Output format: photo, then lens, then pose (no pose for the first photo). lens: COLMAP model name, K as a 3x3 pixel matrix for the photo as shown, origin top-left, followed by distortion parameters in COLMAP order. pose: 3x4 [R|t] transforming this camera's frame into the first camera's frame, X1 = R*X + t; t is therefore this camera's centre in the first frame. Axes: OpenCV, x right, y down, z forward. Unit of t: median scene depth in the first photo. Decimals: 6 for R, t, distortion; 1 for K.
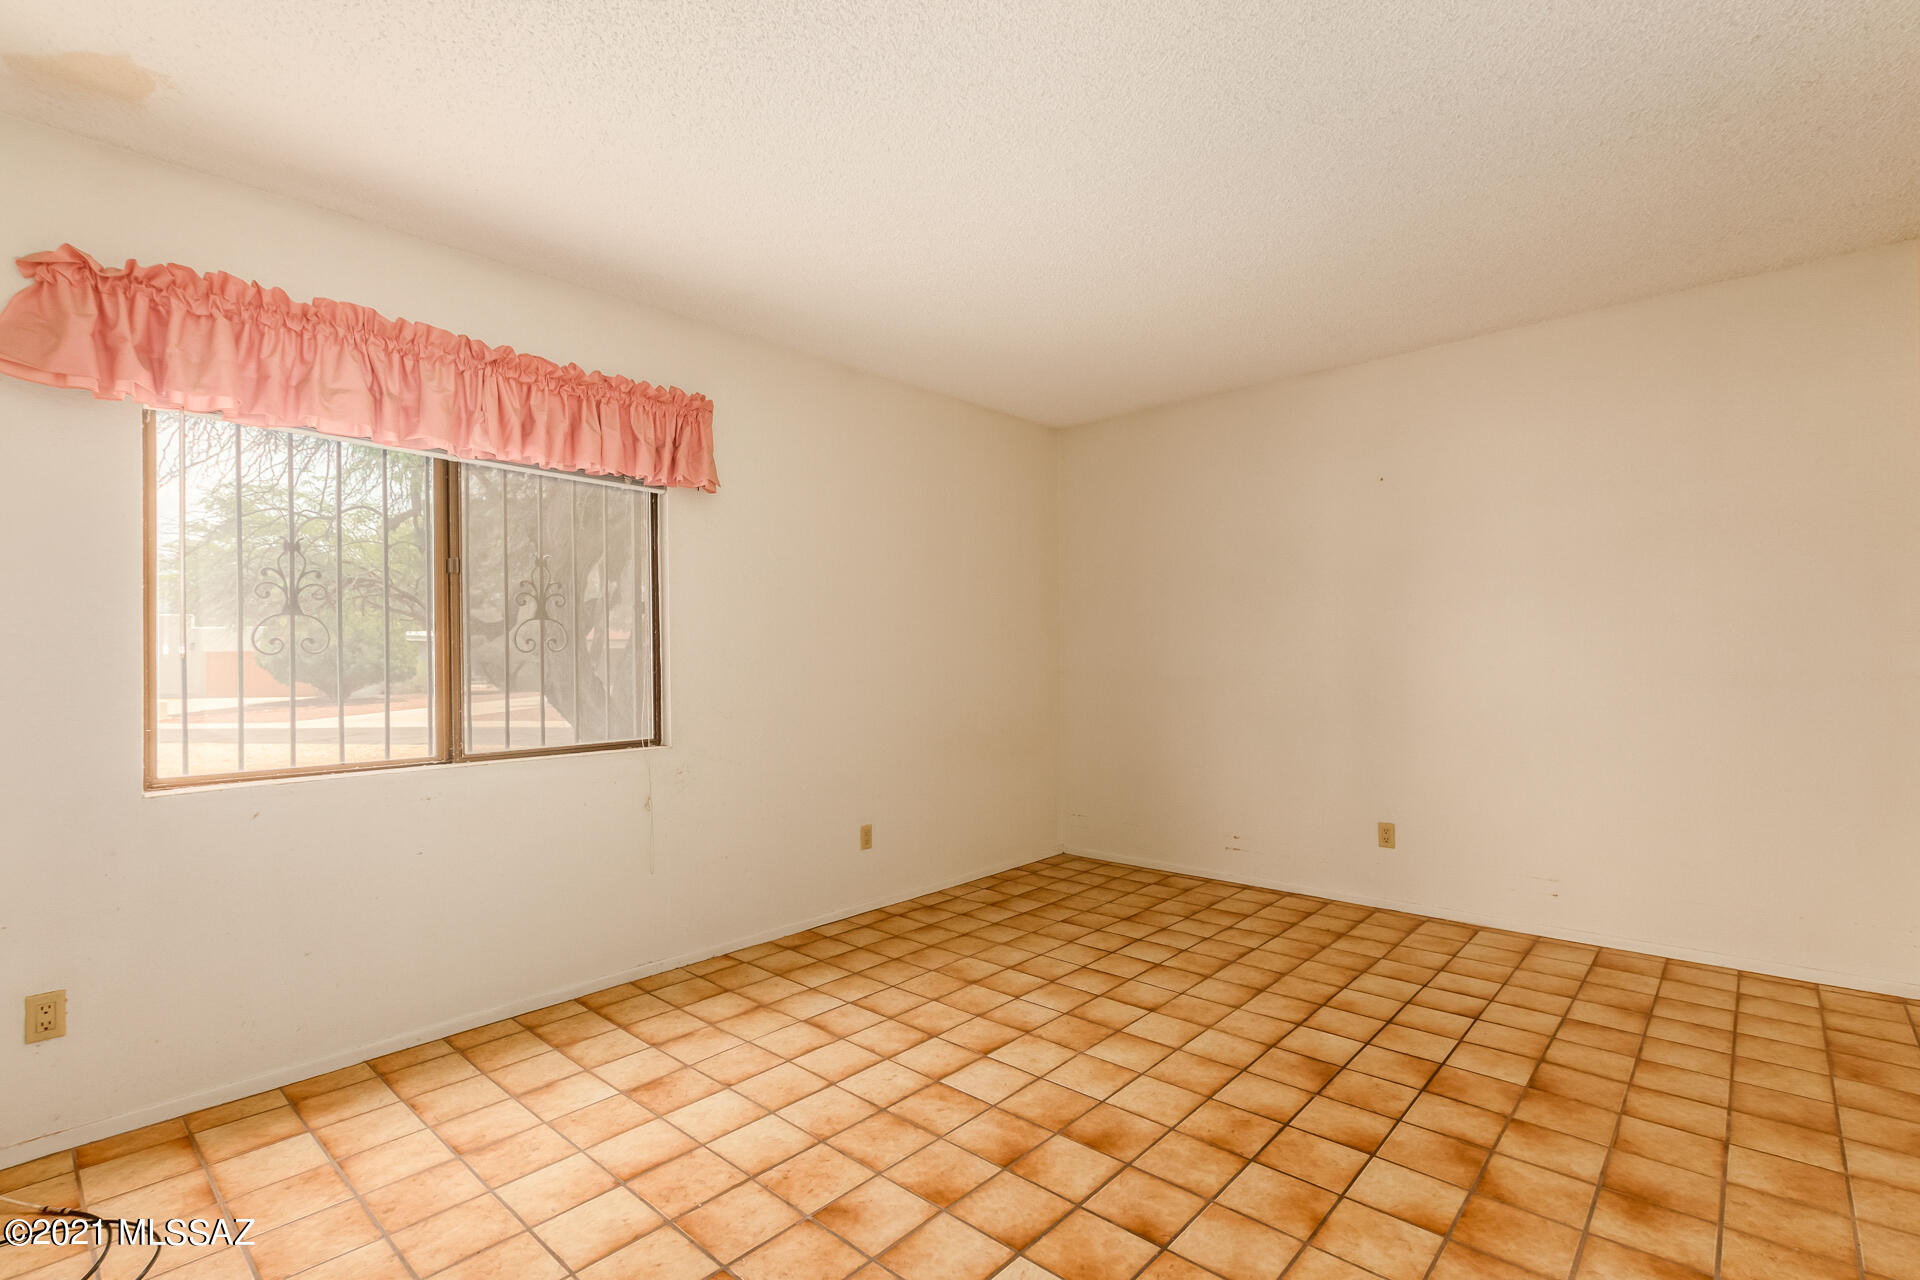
lens RADIAL K [[880.9, 0, 963.0], [0, 880.9, 648.3], [0, 0, 1]] dist [-0.002806, -0.000114]
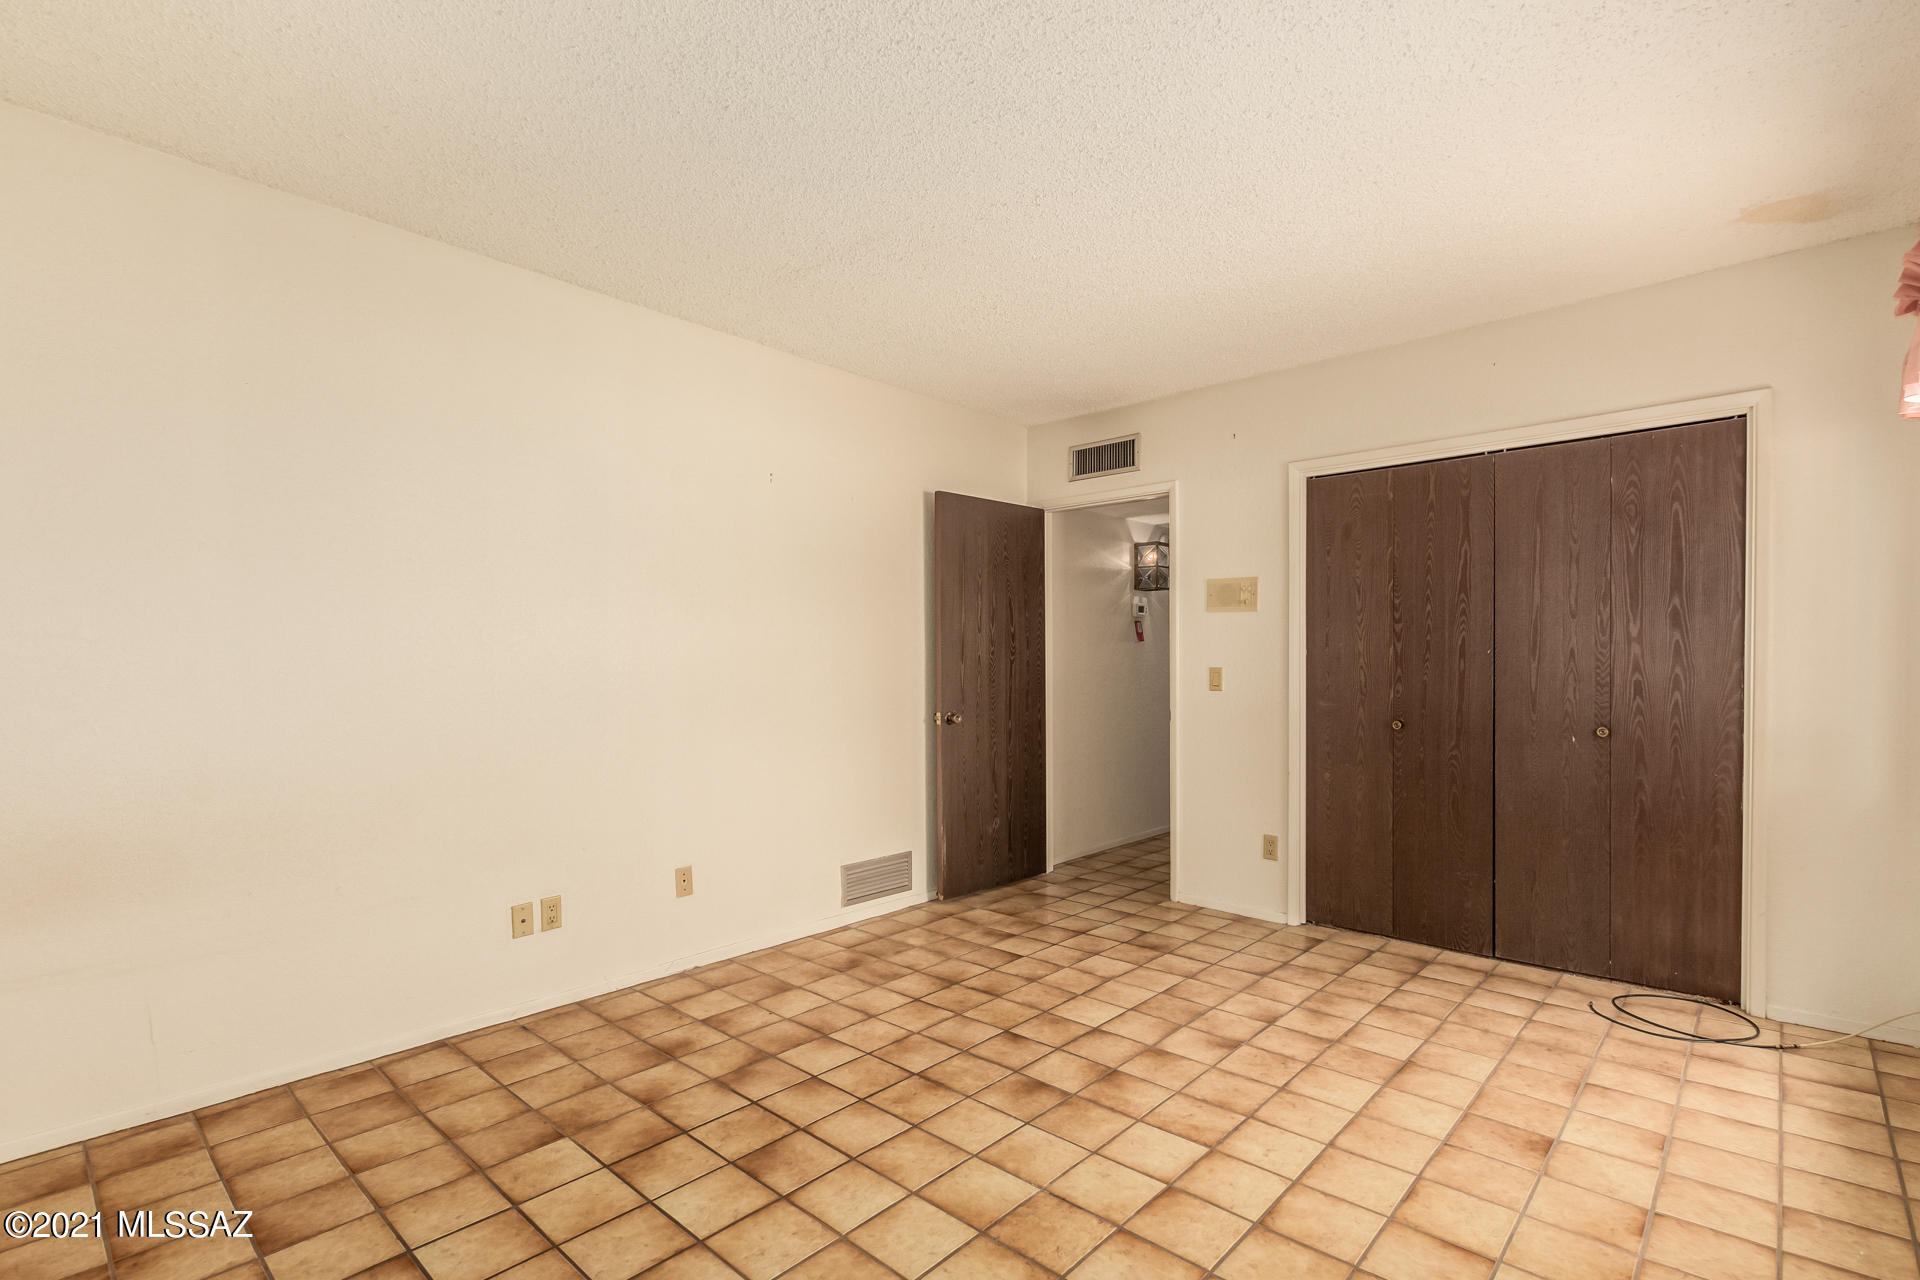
lens RADIAL K [[880.9, 0, 958.1], [0, 880.9, 655.6], [0, 0, 1]] dist [-0.002806, -0.000114]
pose [[-0.999730, 0.017600, 0.015155, 0.221152], [0.017351, 0.999715, -0.016391, 0.013786], [-0.015439, -0.016124, -0.999751, 2.074445]]
